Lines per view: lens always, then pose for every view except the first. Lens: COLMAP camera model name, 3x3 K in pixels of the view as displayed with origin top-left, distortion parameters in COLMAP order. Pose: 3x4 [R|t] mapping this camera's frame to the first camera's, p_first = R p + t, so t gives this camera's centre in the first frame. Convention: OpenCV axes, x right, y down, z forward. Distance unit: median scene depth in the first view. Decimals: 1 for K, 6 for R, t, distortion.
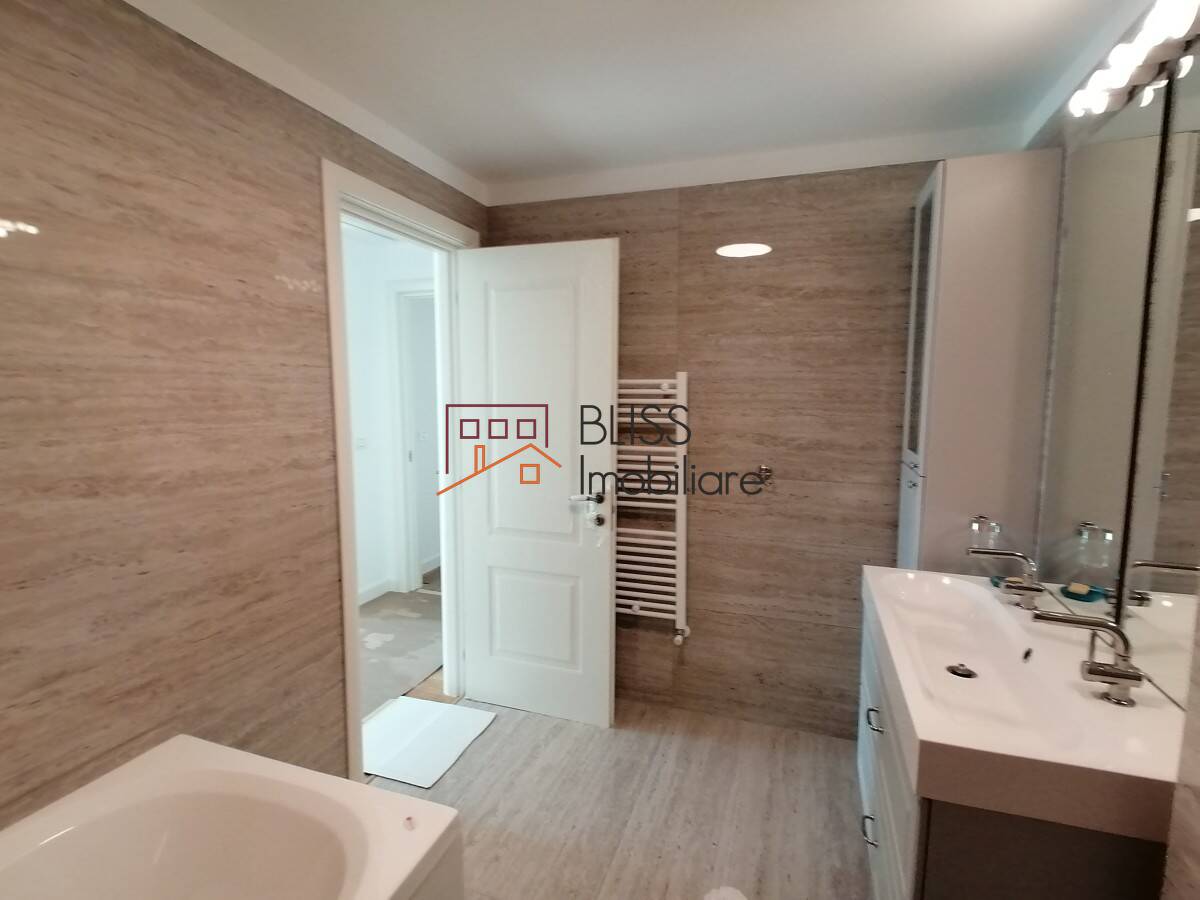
lens RADIAL K [[598.9, 0, 596.5], [0, 598.9, 449.3], [0, 0, 1]] dist [0.038758, -0.033655]
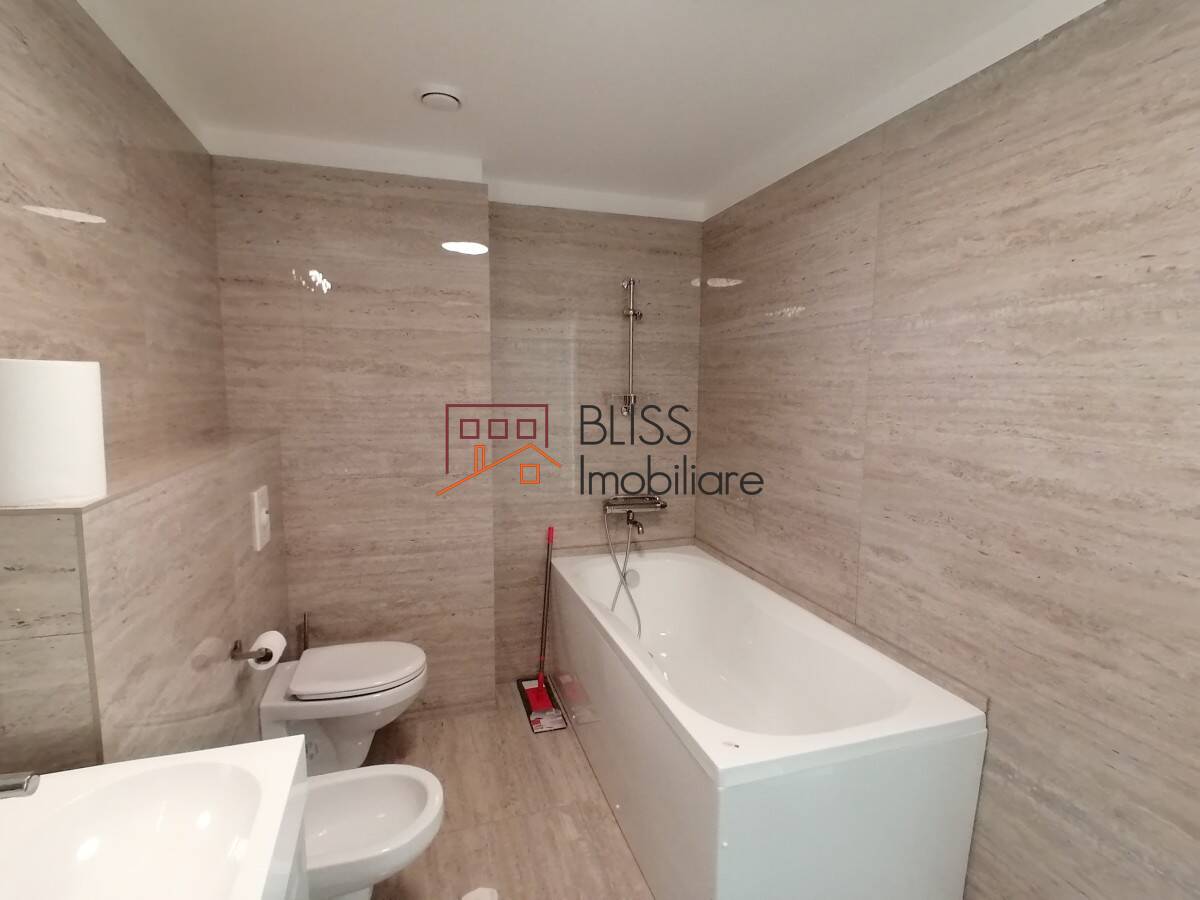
lens RADIAL K [[598.9, 0, 596.5], [0, 598.9, 449.3], [0, 0, 1]] dist [0.038758, -0.033655]
pose [[-0.798288, 0.058009, -0.599476, 0.508473], [-0.072886, 0.978730, 0.191766, -0.153296], [0.597850, 0.196778, -0.777081, 1.398608]]
